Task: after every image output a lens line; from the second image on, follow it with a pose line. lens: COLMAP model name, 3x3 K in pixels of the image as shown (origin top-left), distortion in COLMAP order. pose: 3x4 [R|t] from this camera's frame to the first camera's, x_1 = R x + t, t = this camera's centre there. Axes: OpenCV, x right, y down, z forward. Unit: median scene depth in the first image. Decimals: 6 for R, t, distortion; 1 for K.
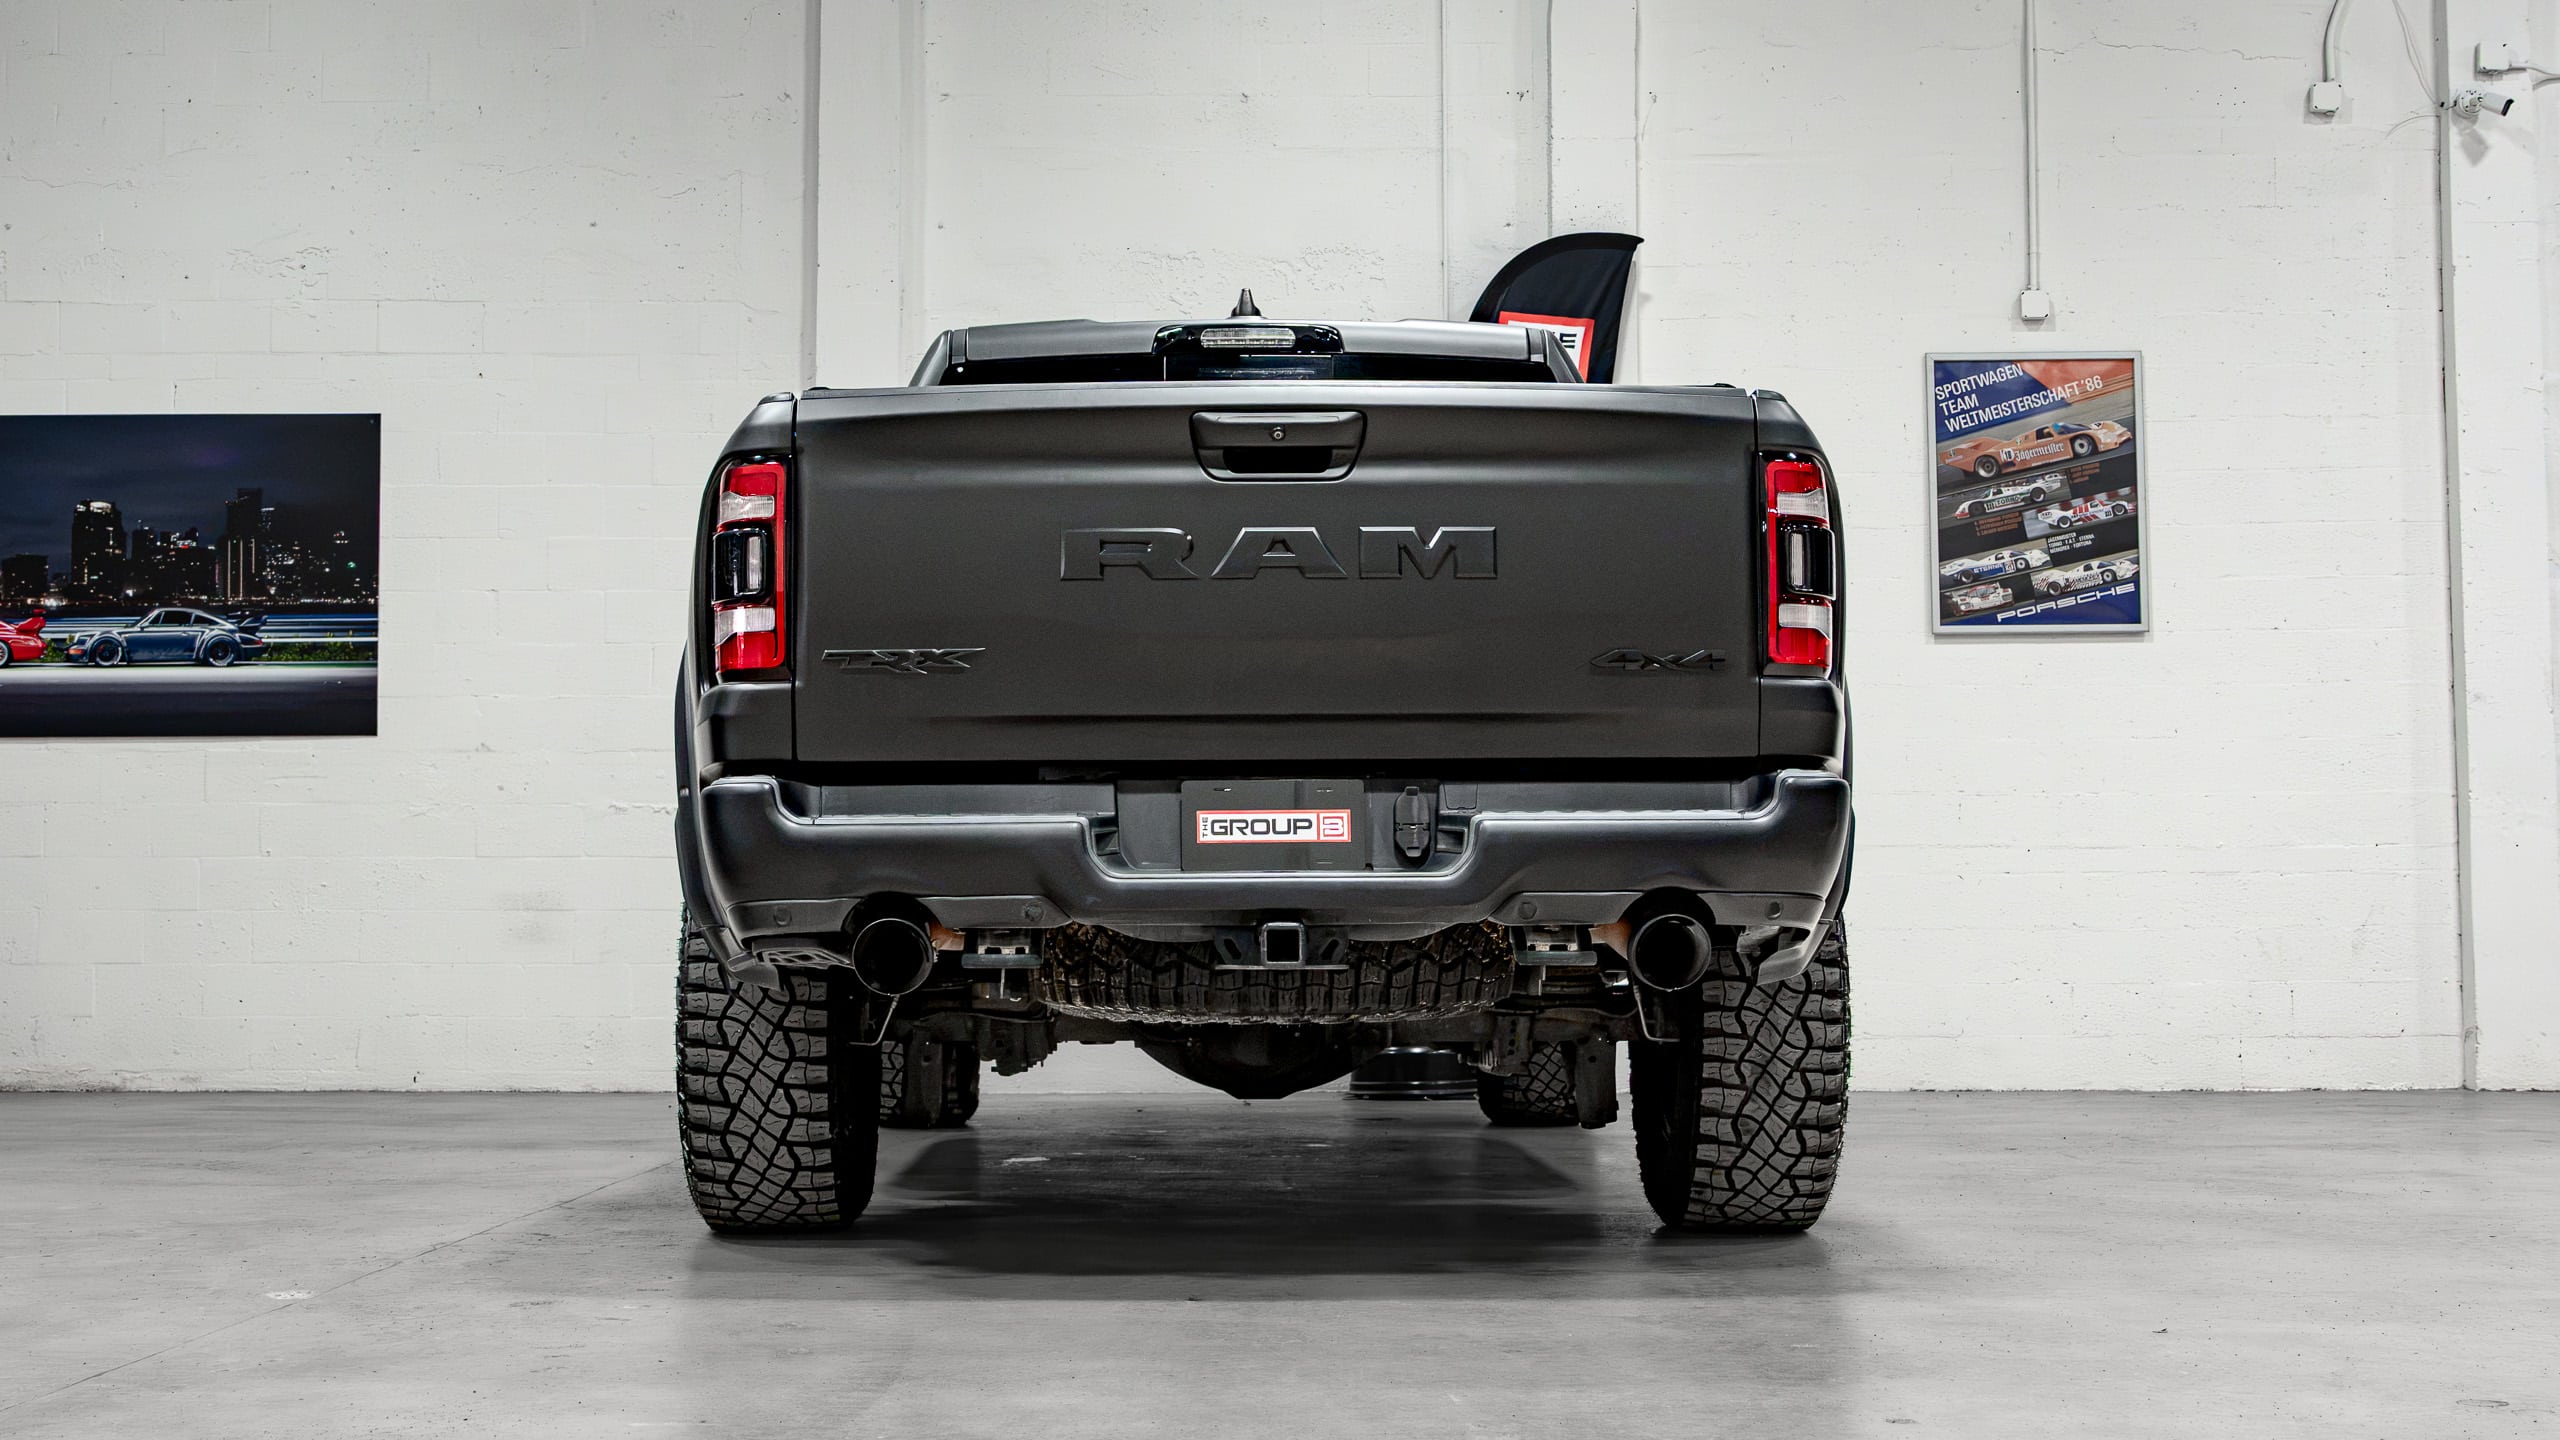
lens RADIAL K [[3435.1, 0, 1205.1], [0, 3435.1, 678.6], [0, 0, 1]] dist [0.002351, 0.000000]
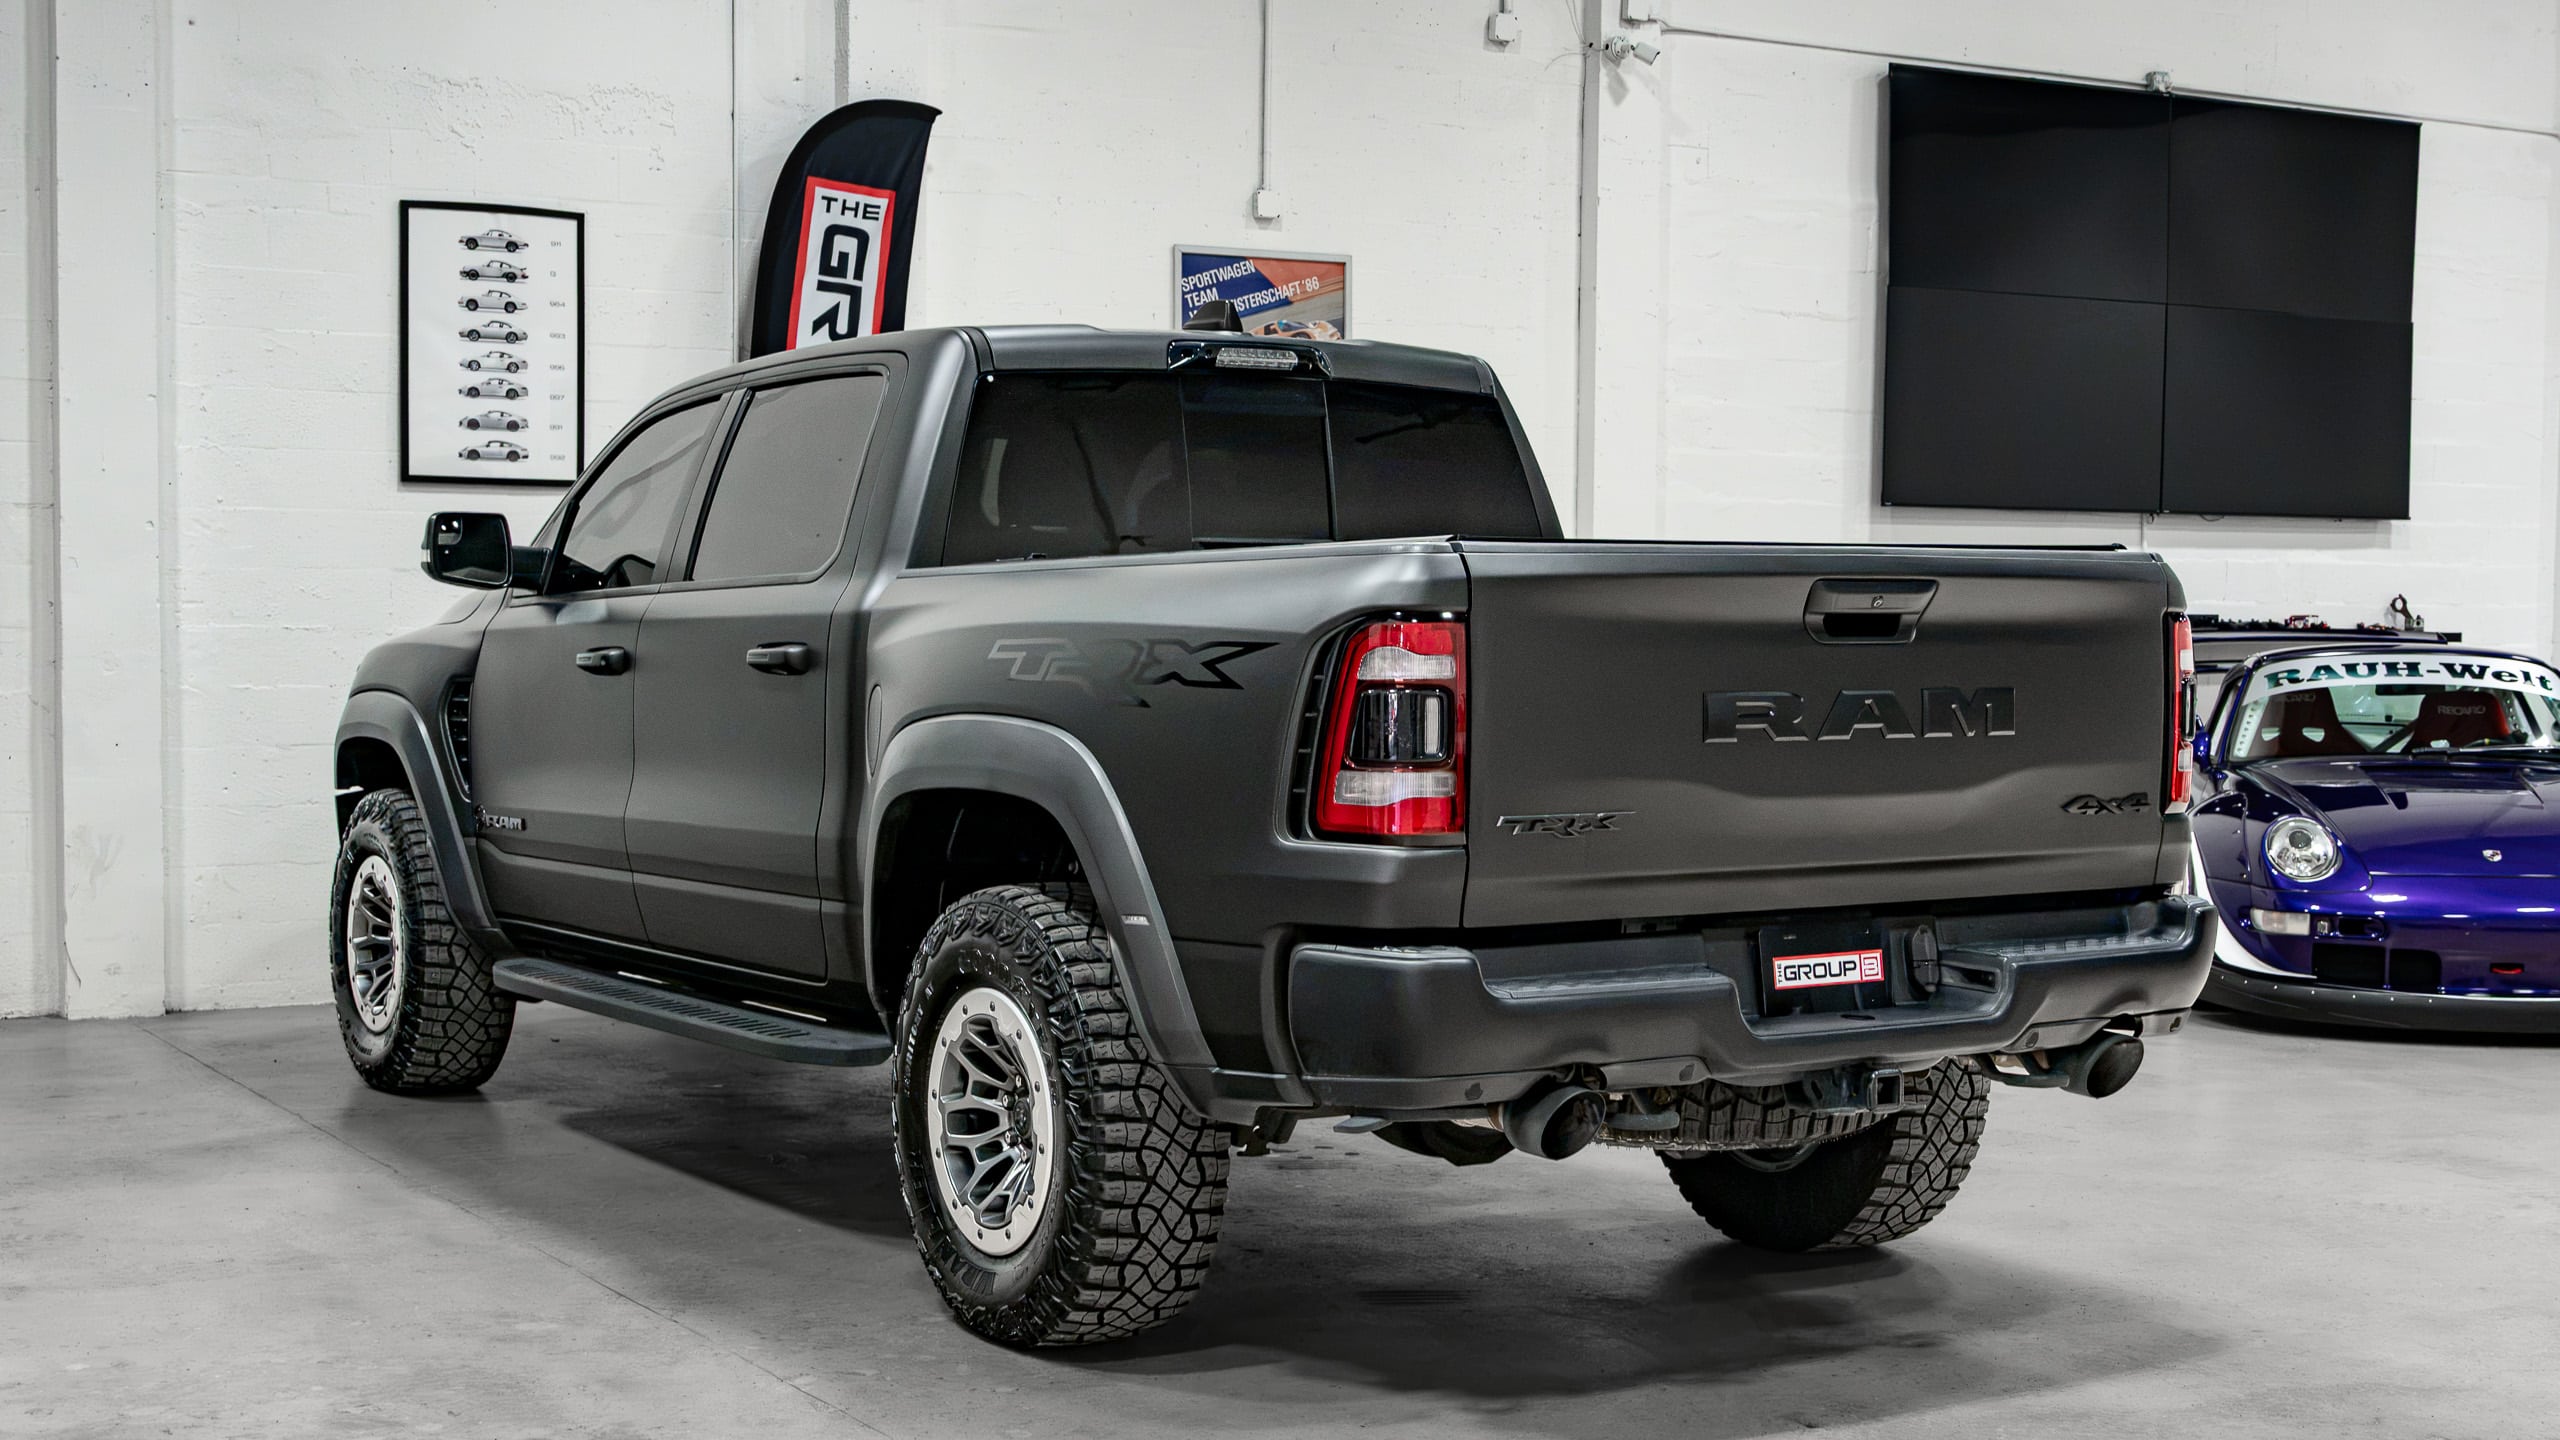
lens RADIAL K [[3435.1, 0, 1323.6], [0, 3435.1, 802.6], [0, 0, 1]] dist [0.002351, 0.000000]
pose [[0.846488, -0.021559, 0.531971, -0.303963], [-0.052231, 0.990997, 0.123272, -0.058699], [-0.529840, -0.132134, 0.837741, 0.094416]]
